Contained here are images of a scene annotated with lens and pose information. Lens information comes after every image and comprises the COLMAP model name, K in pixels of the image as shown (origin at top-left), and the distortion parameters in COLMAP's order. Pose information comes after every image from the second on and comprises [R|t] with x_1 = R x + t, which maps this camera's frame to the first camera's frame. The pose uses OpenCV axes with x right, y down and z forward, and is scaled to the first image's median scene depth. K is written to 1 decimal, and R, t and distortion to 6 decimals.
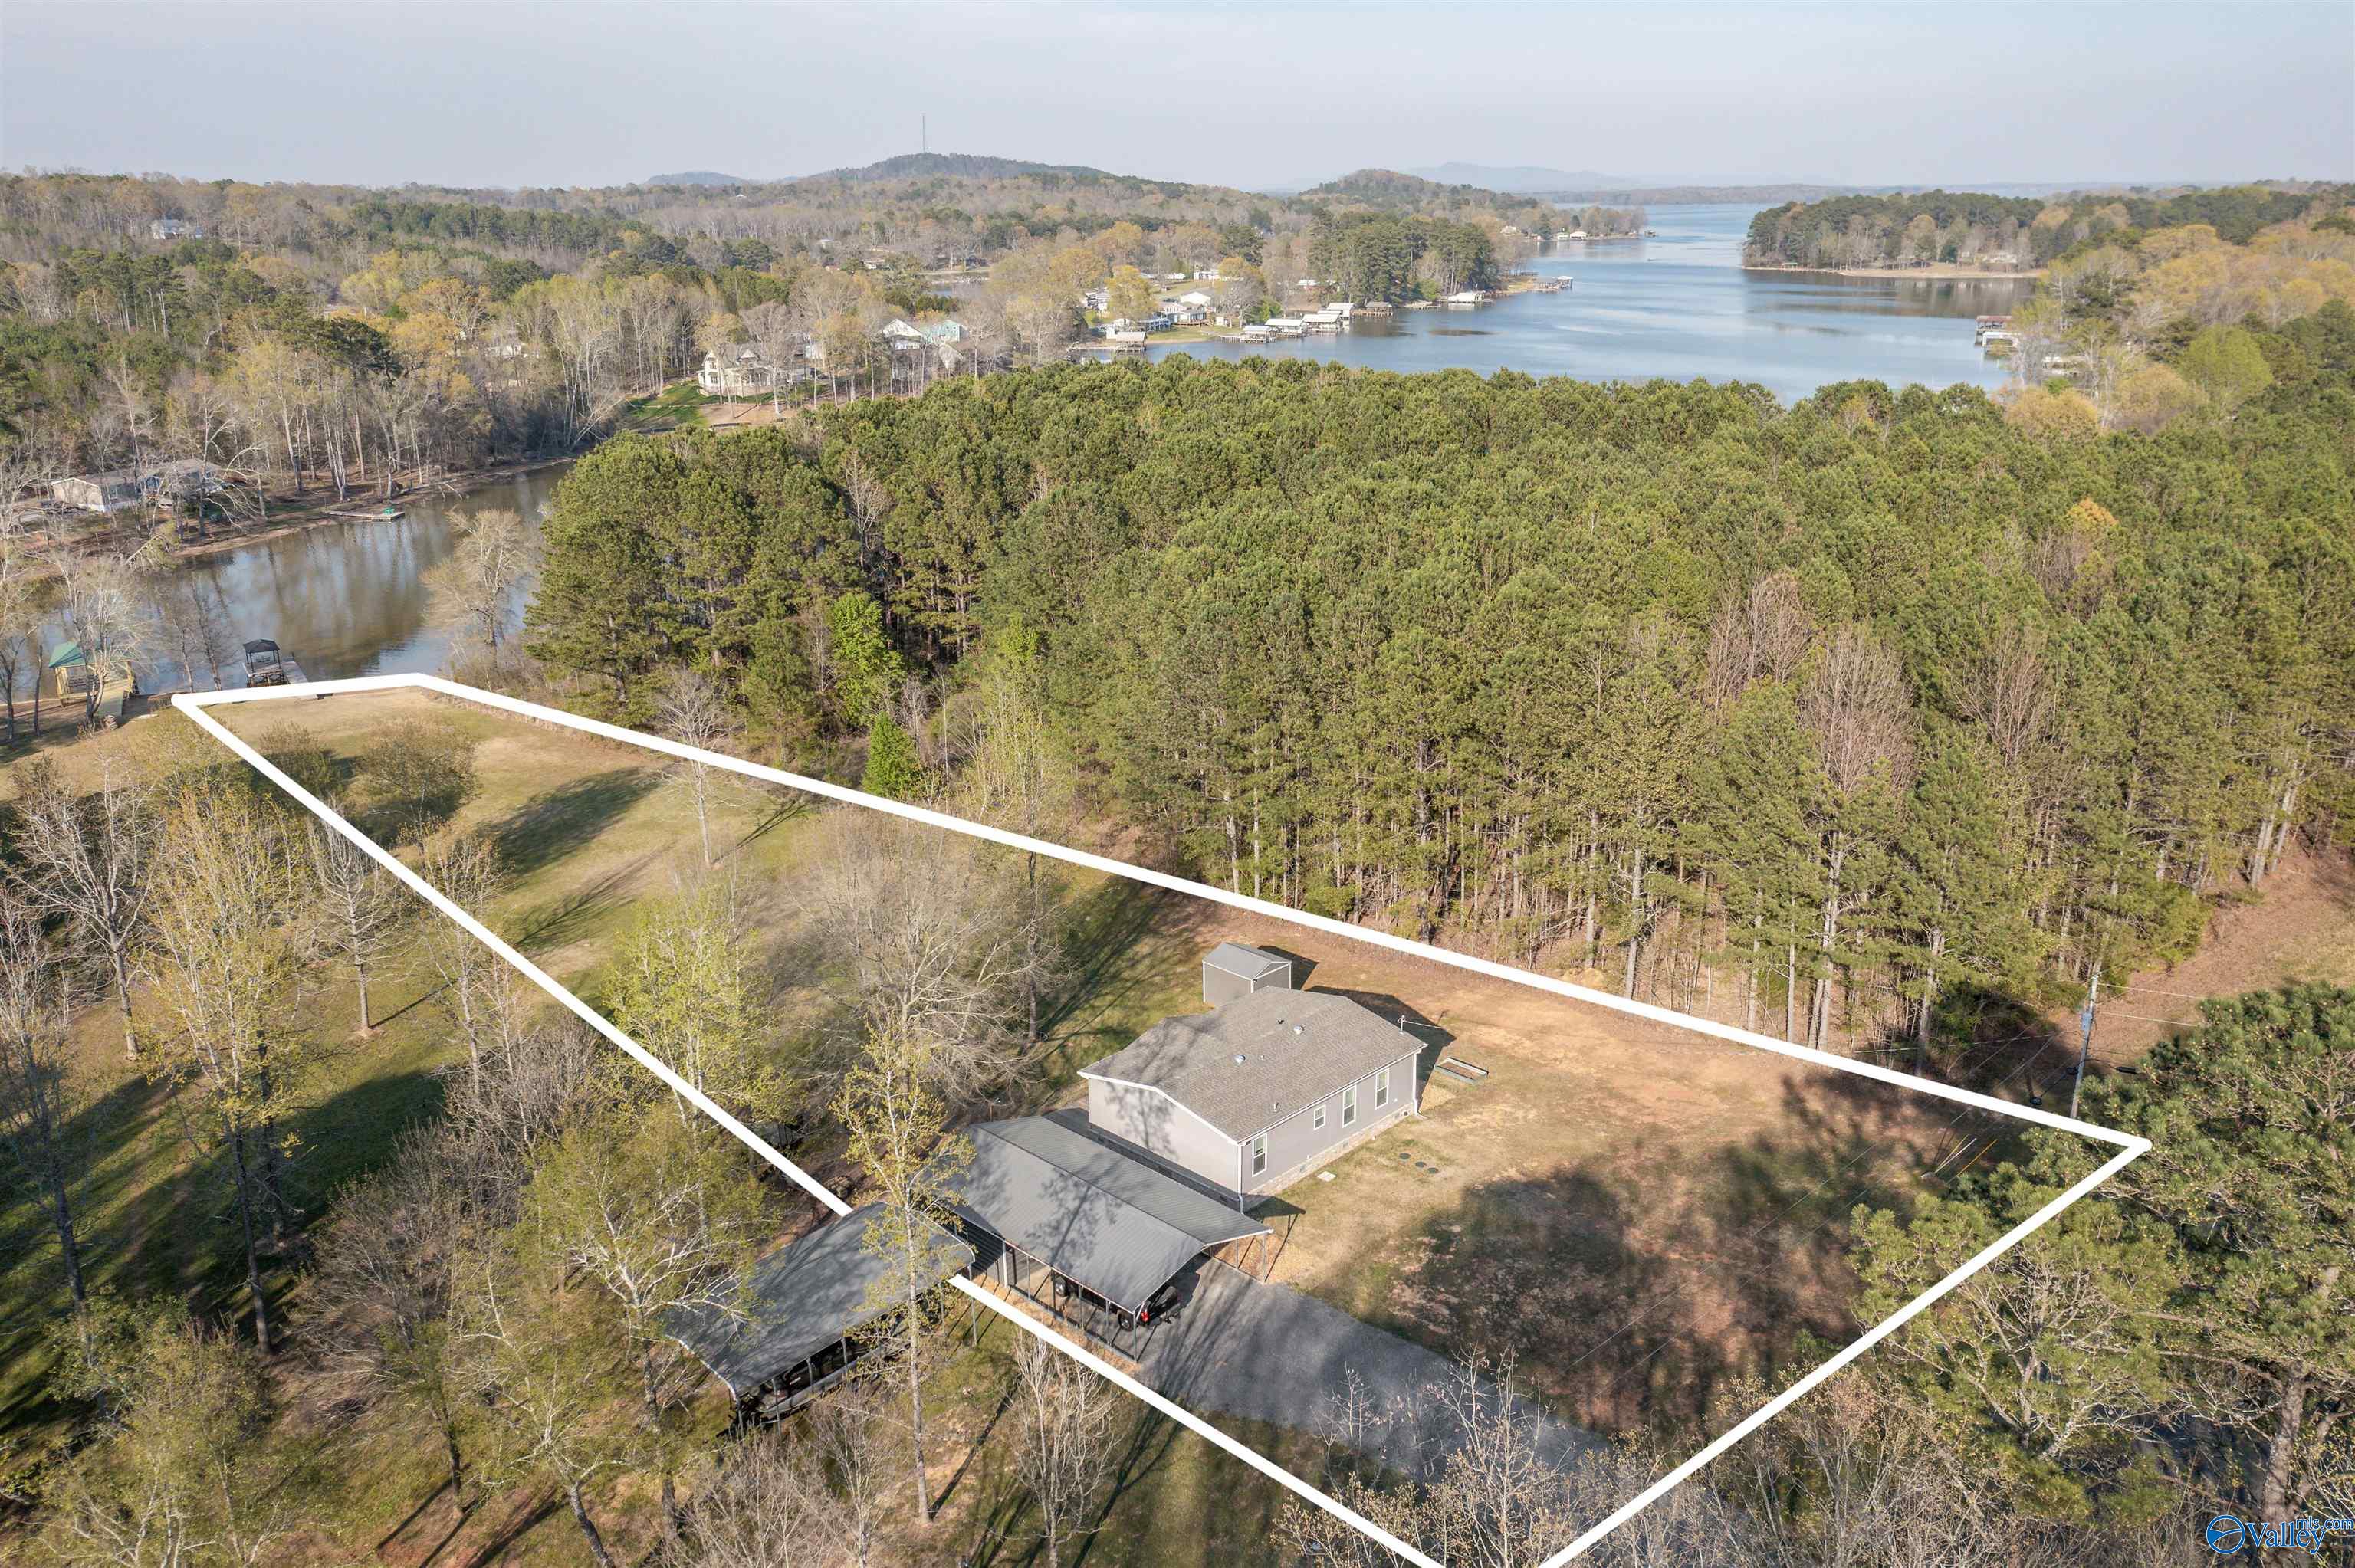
lens RADIAL K [[1918.3, 0, 1145.5], [0, 1918.3, 764.7], [0, 0, 1]] dist [-0.017466, 0.010563]
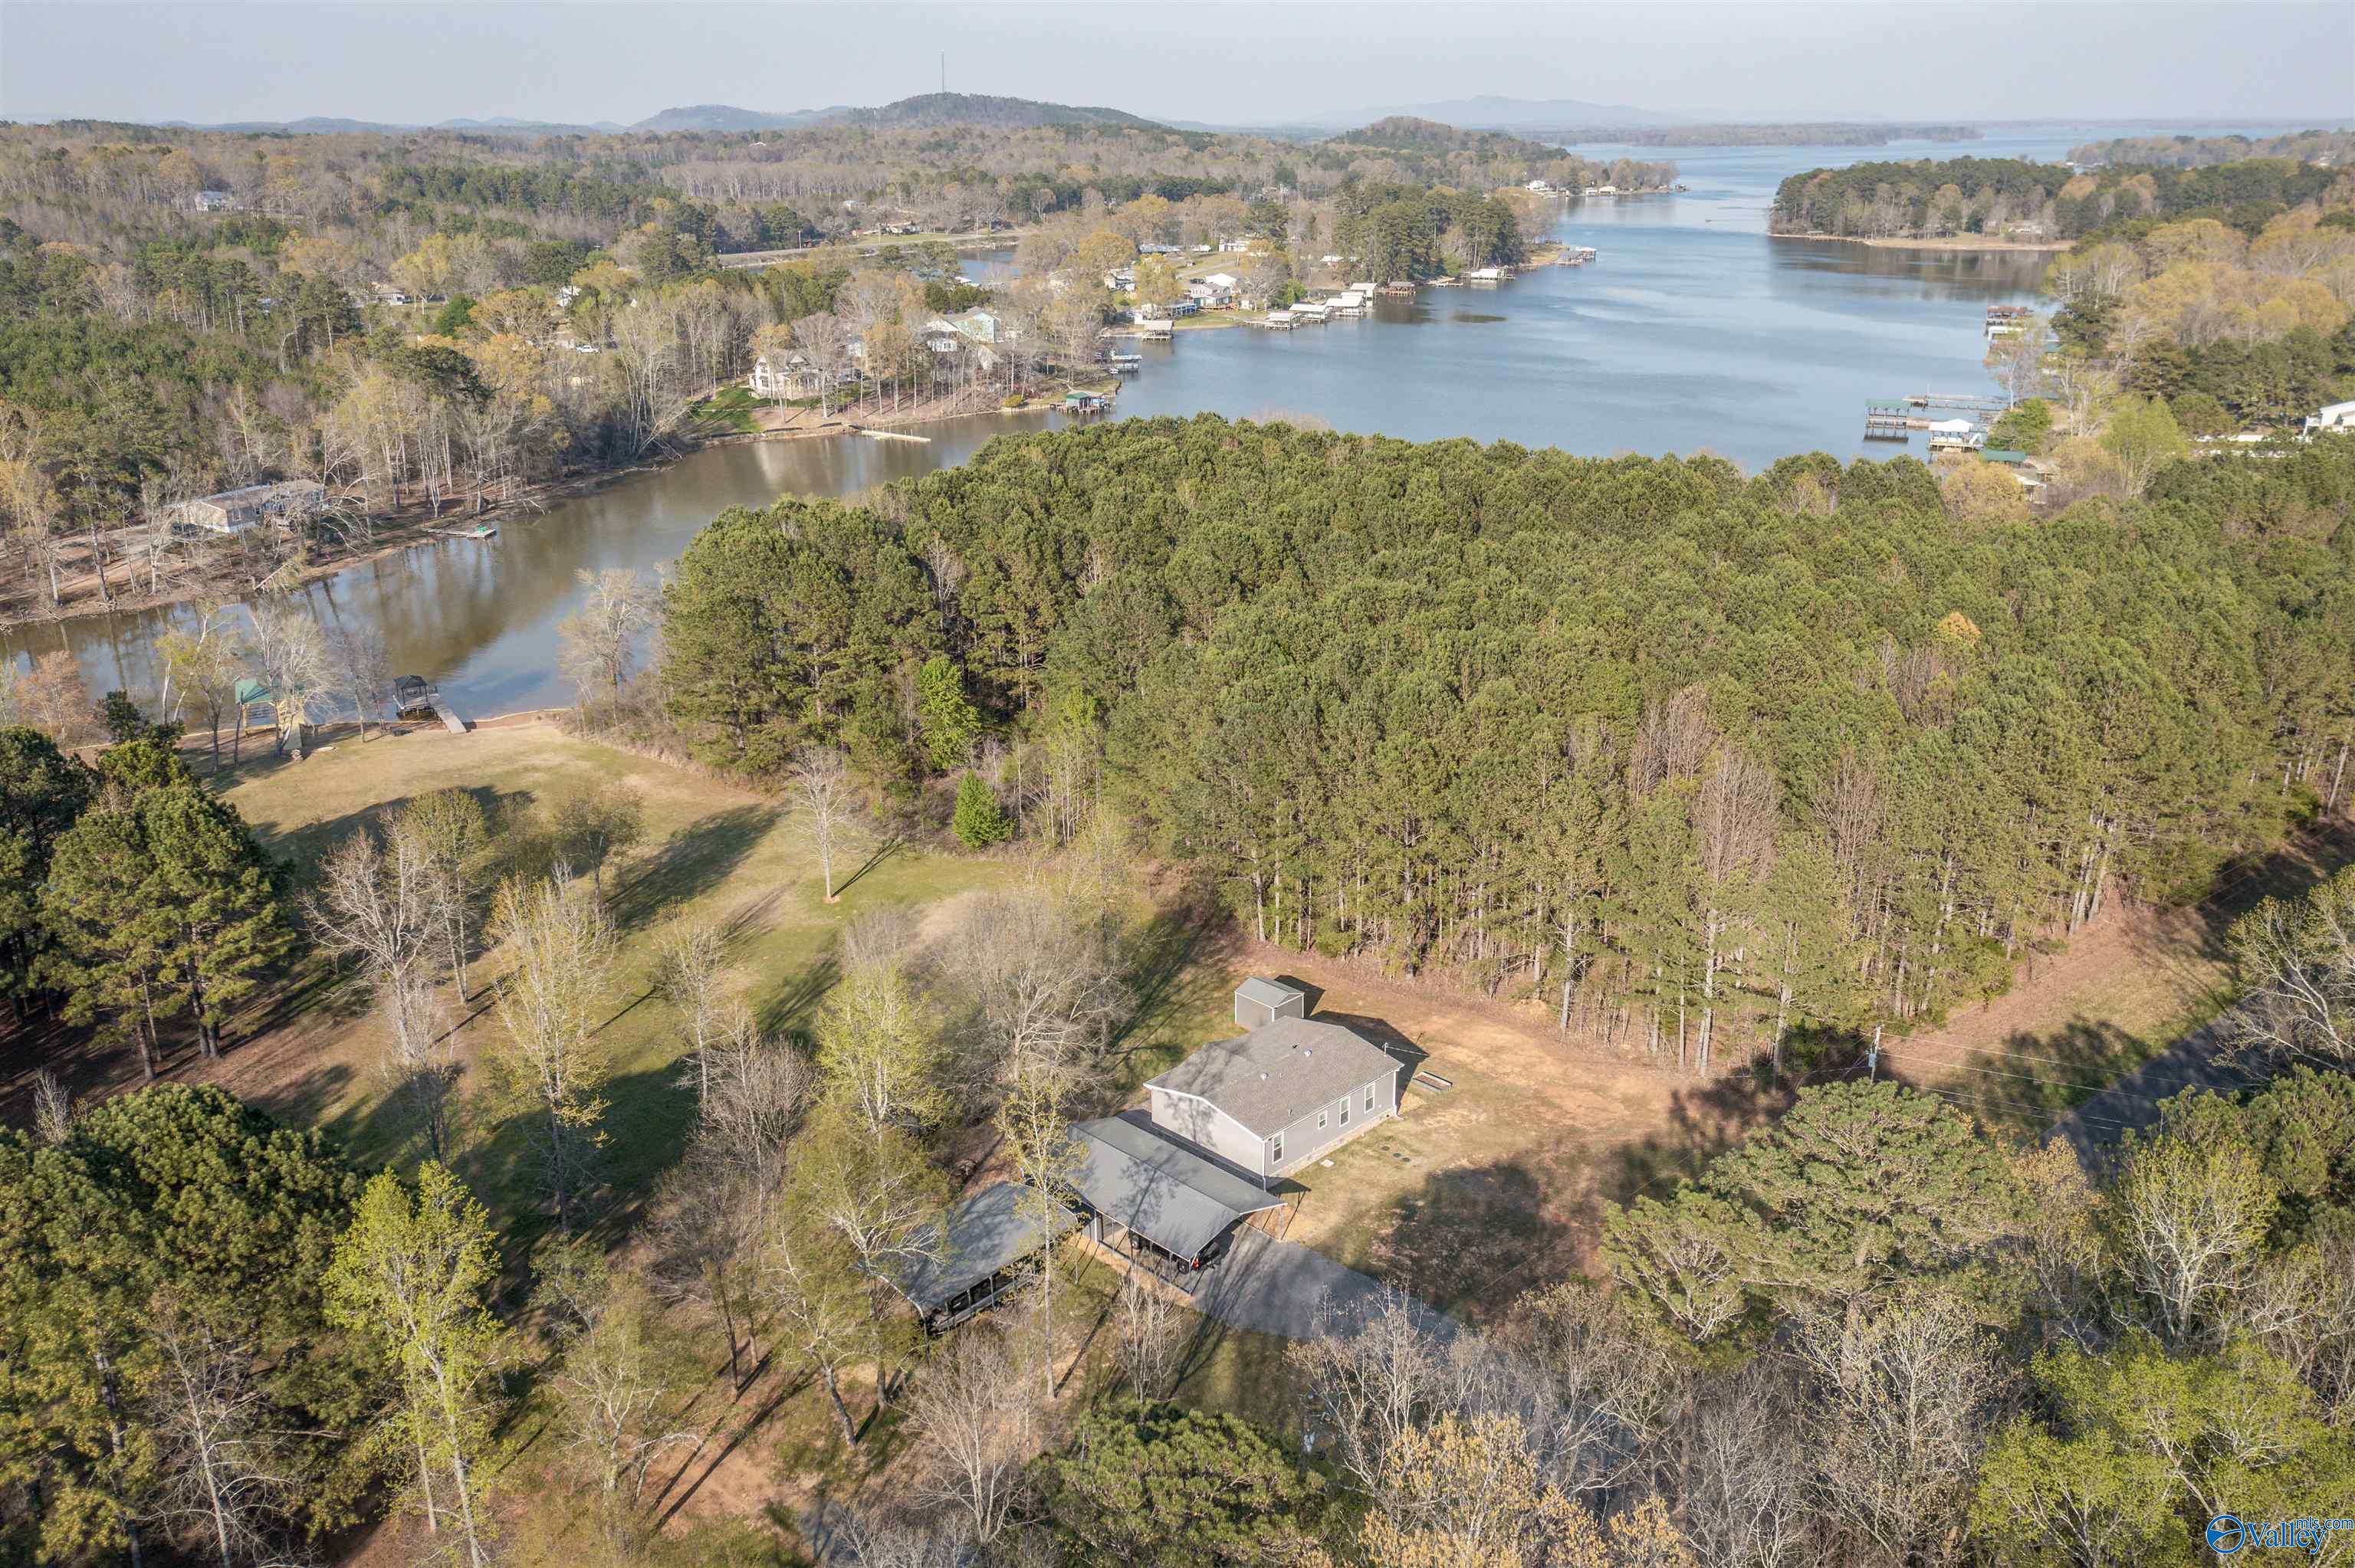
lens RADIAL K [[1918.3, 0, 1145.5], [0, 1918.3, 764.7], [0, 0, 1]] dist [-0.017466, 0.010563]
pose [[0.999919, 0.006939, -0.010691, -0.010504], [-0.006714, 0.999758, 0.020933, -0.046325], [0.010834, -0.020860, 0.999724, -0.171622]]
